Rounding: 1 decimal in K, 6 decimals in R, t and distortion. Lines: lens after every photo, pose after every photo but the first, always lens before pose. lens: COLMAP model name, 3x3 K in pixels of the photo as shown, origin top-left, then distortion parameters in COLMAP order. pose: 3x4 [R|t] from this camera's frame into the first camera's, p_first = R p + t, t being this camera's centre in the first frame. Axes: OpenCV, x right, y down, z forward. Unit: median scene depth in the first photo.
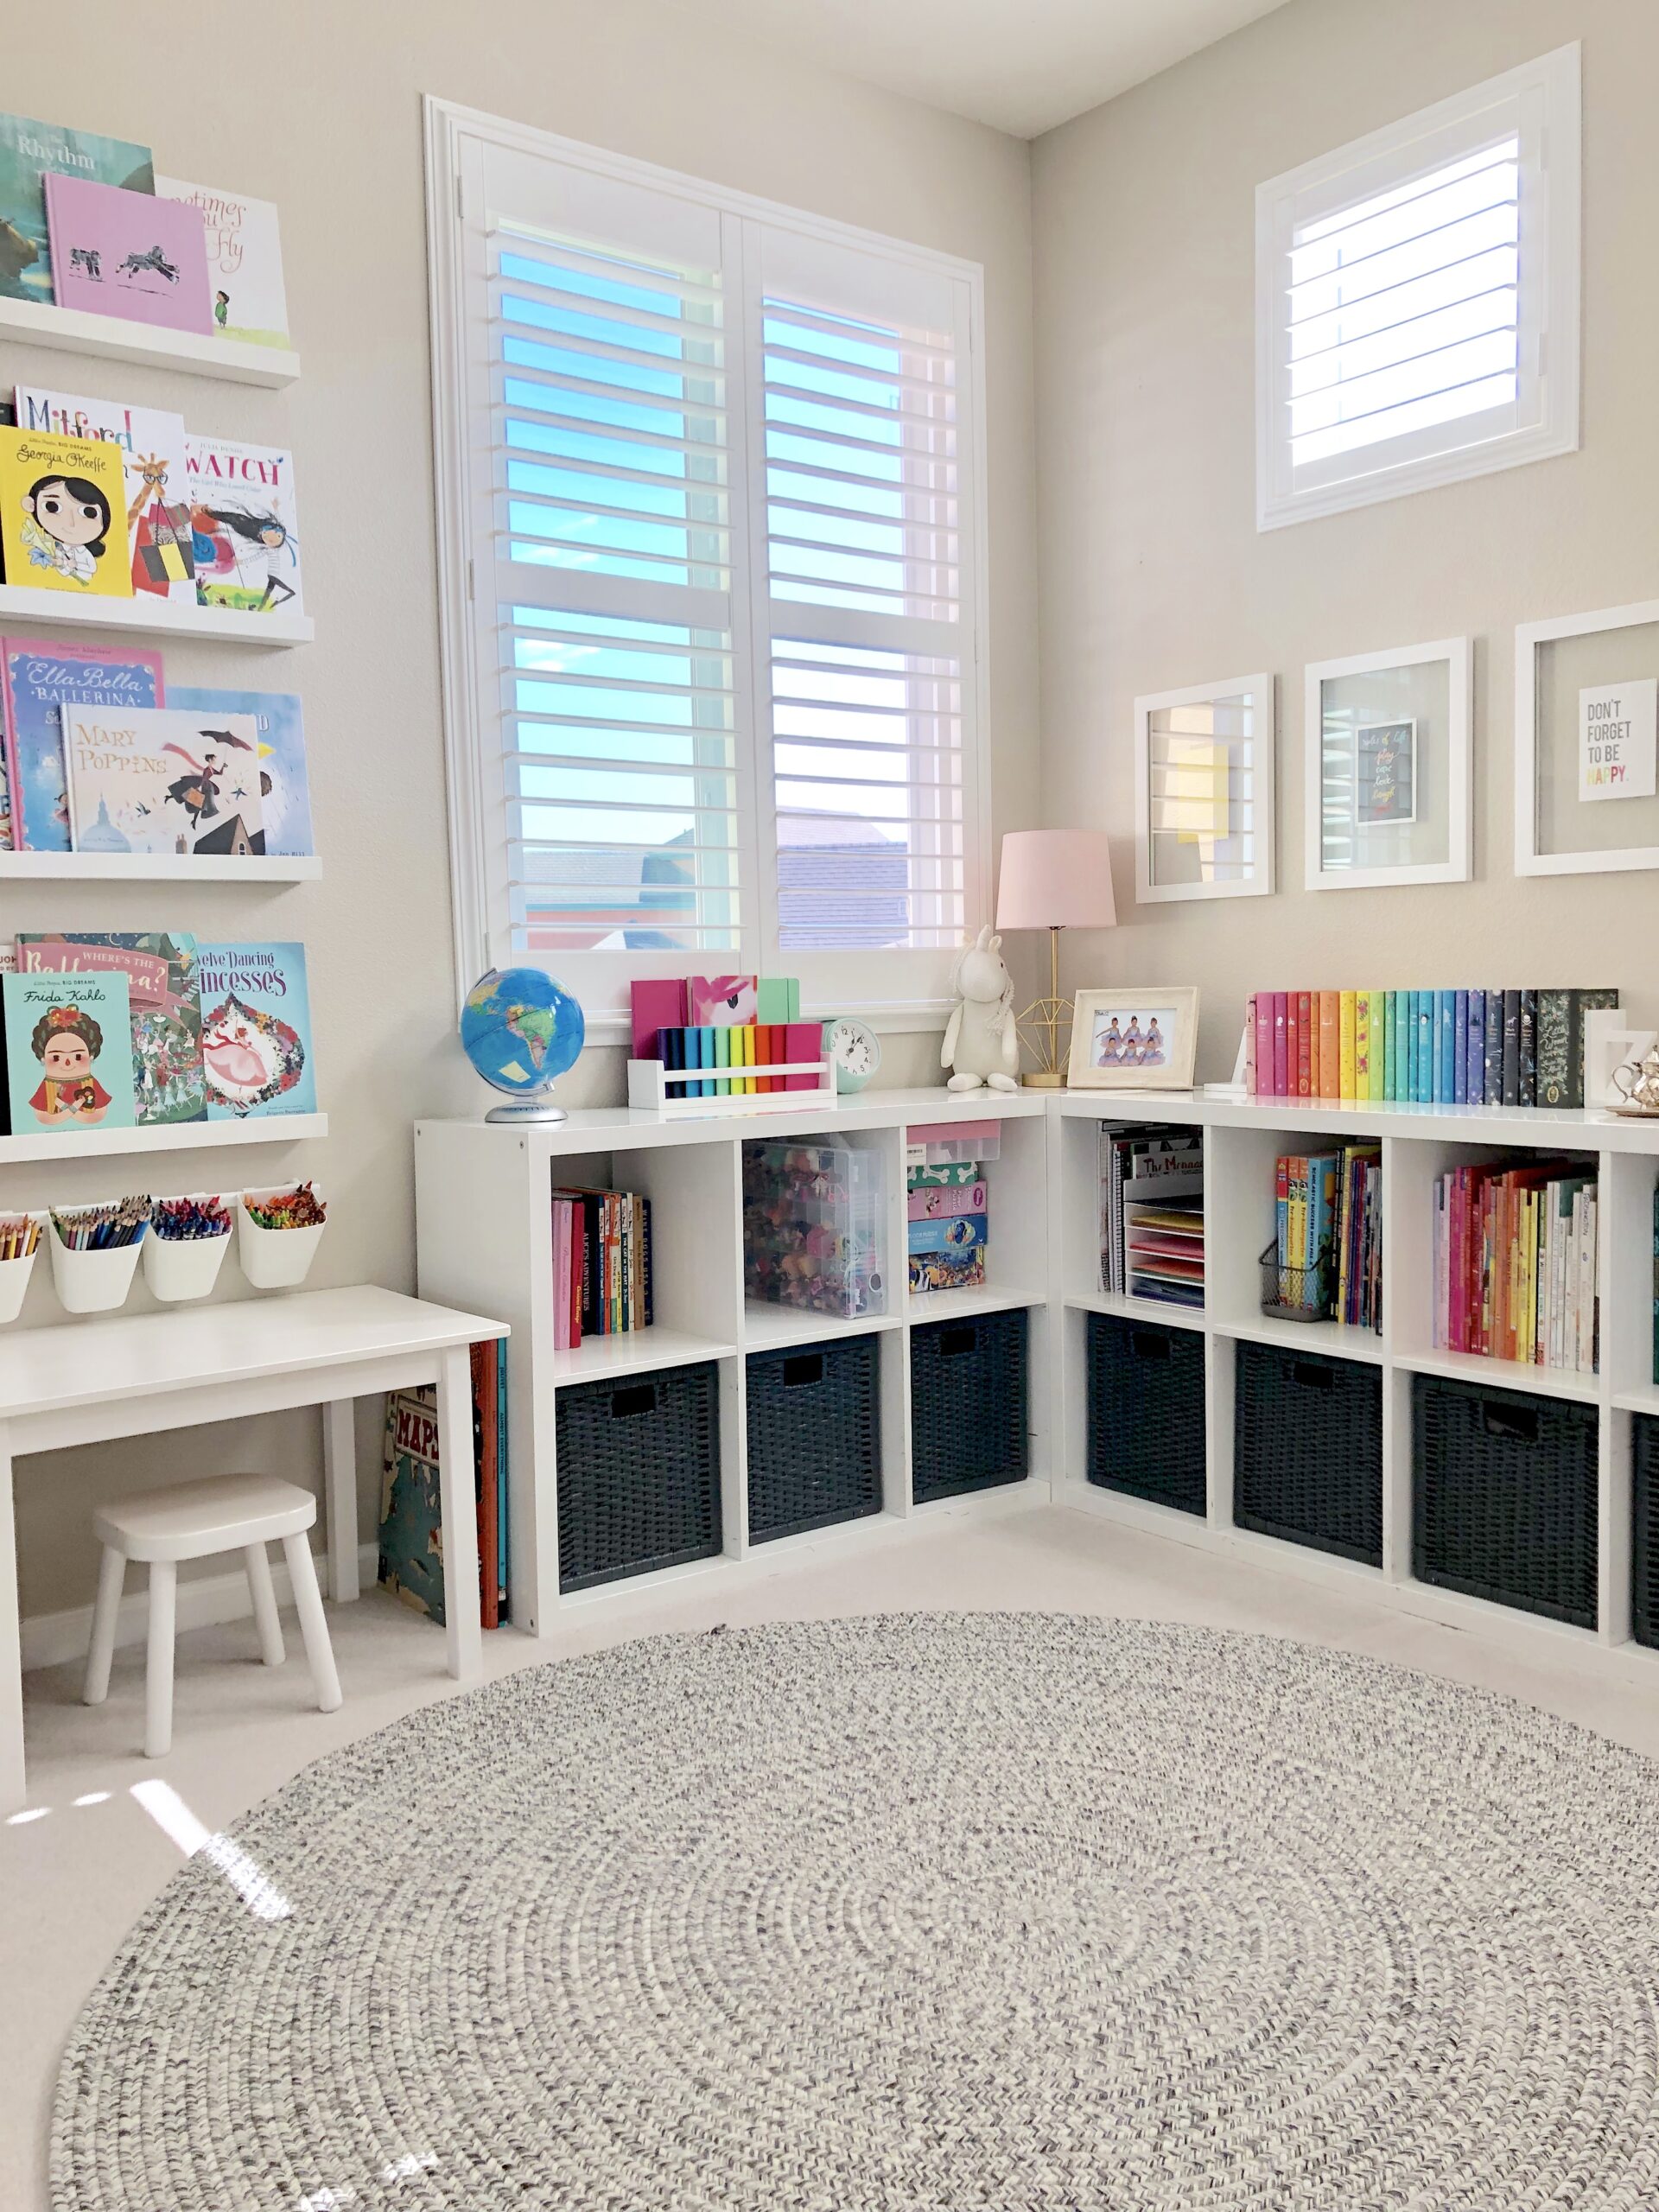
lens RADIAL K [[1819.4, 0, 831.7], [0, 1819.4, 1074.8], [0, 0, 1]] dist [0.036309, -0.037316]
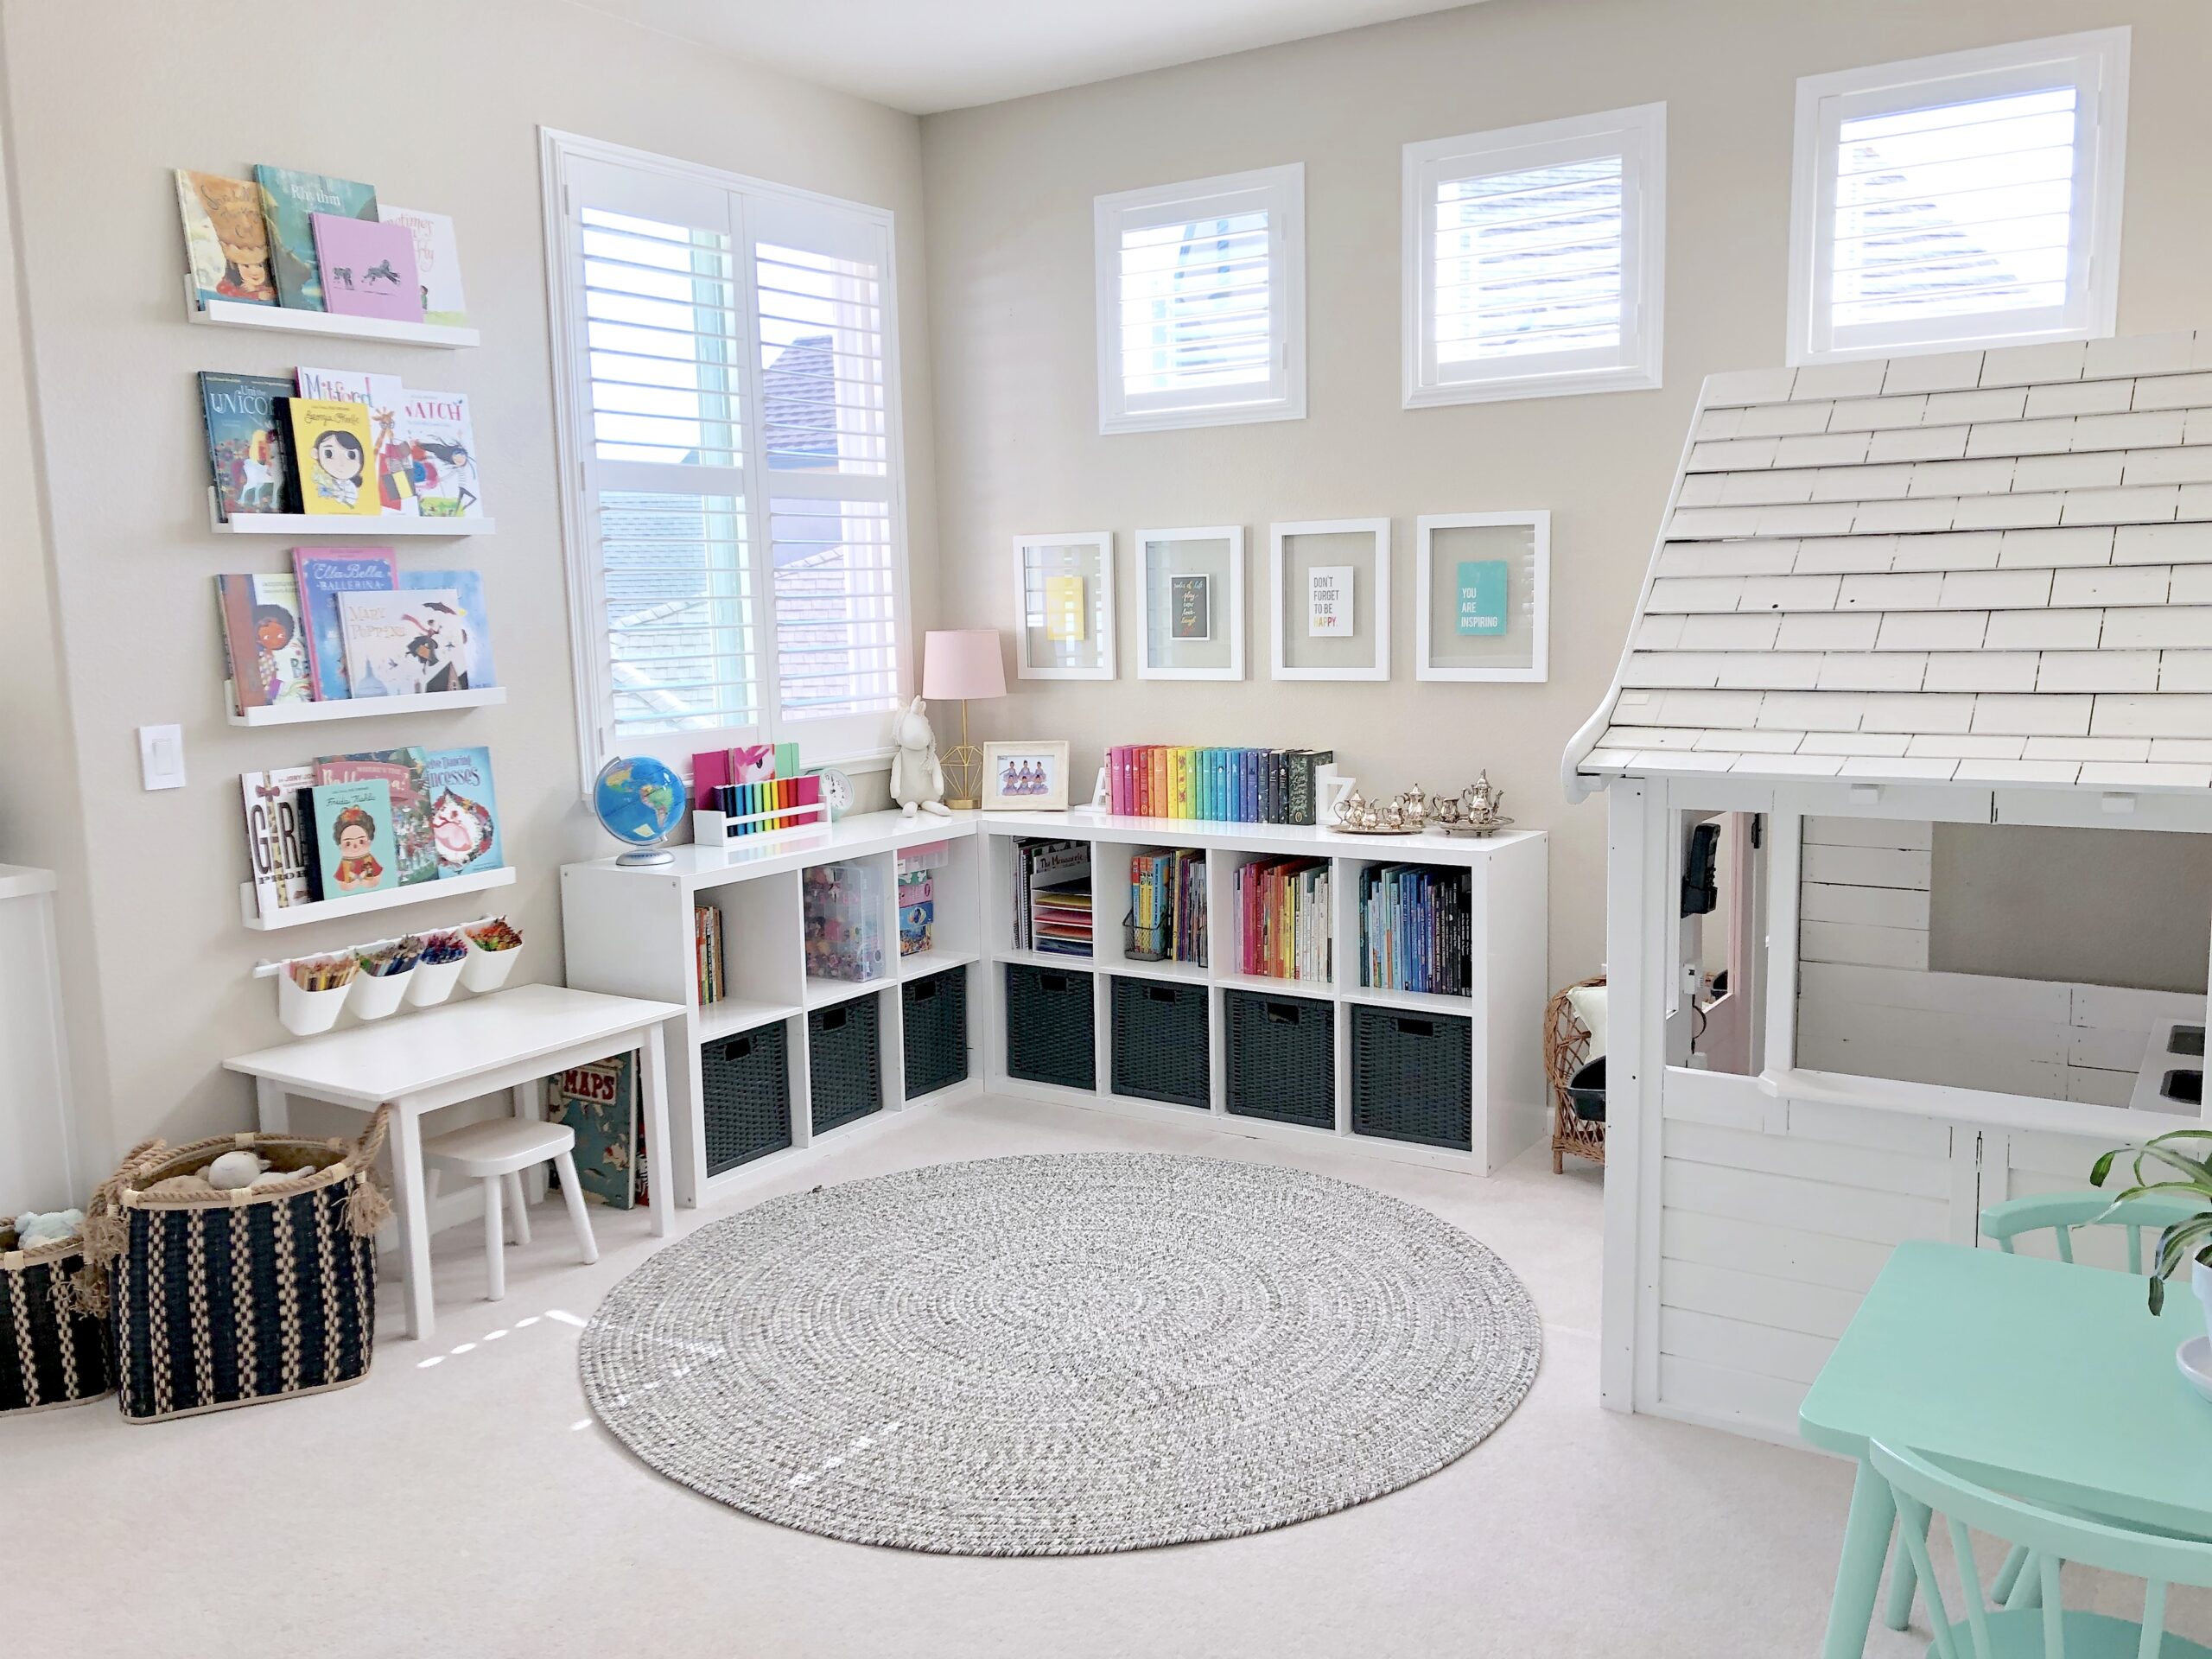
lens RADIAL K [[1819.4, 0, 1112.8], [0, 1819.4, 825.8], [0, 0, 1]] dist [0.036309, -0.037316]
pose [[0.944247, -0.045111, 0.326132, -0.303119], [0.021472, 0.996898, 0.075723, -0.109889], [-0.328536, -0.064498, 0.942287, -0.498093]]
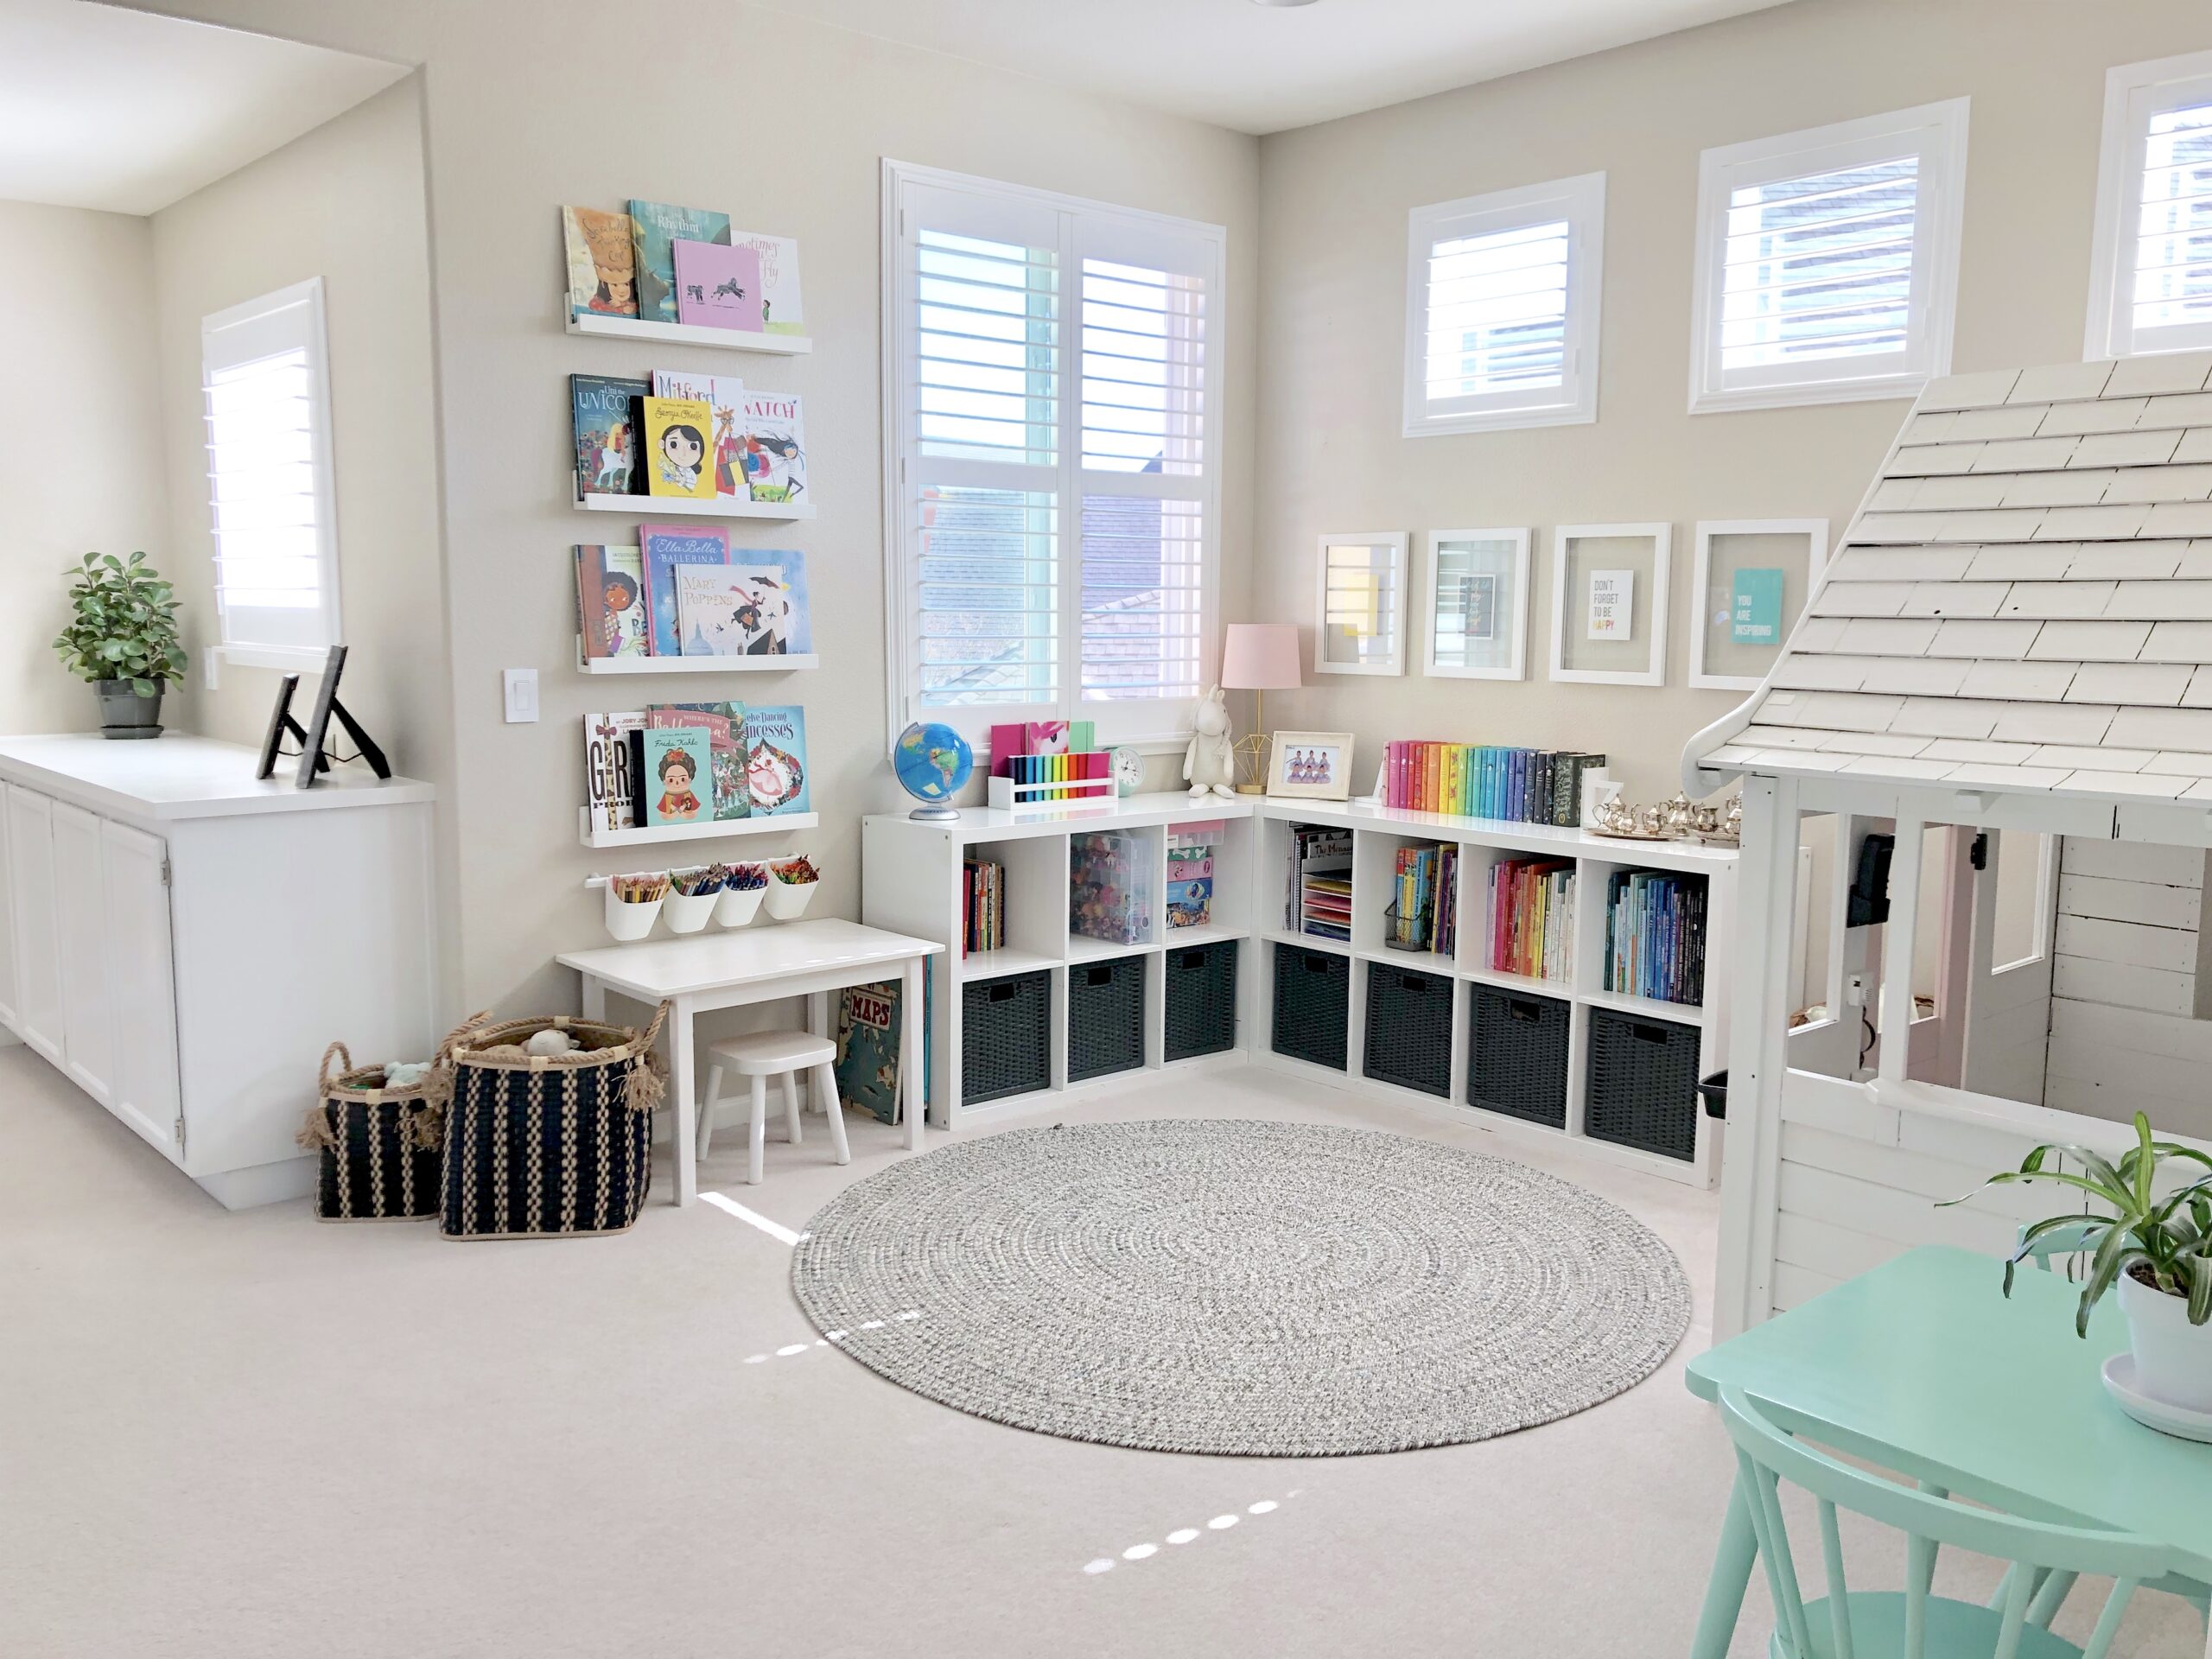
lens RADIAL K [[1819.4, 0, 1116.1], [0, 1819.4, 826.5], [0, 0, 1]] dist [0.036309, -0.037316]
pose [[0.997139, 0.022051, 0.072296, -0.130600], [-0.027074, 0.997232, 0.069249, -0.086227], [-0.070569, -0.071008, 0.994976, -0.626677]]
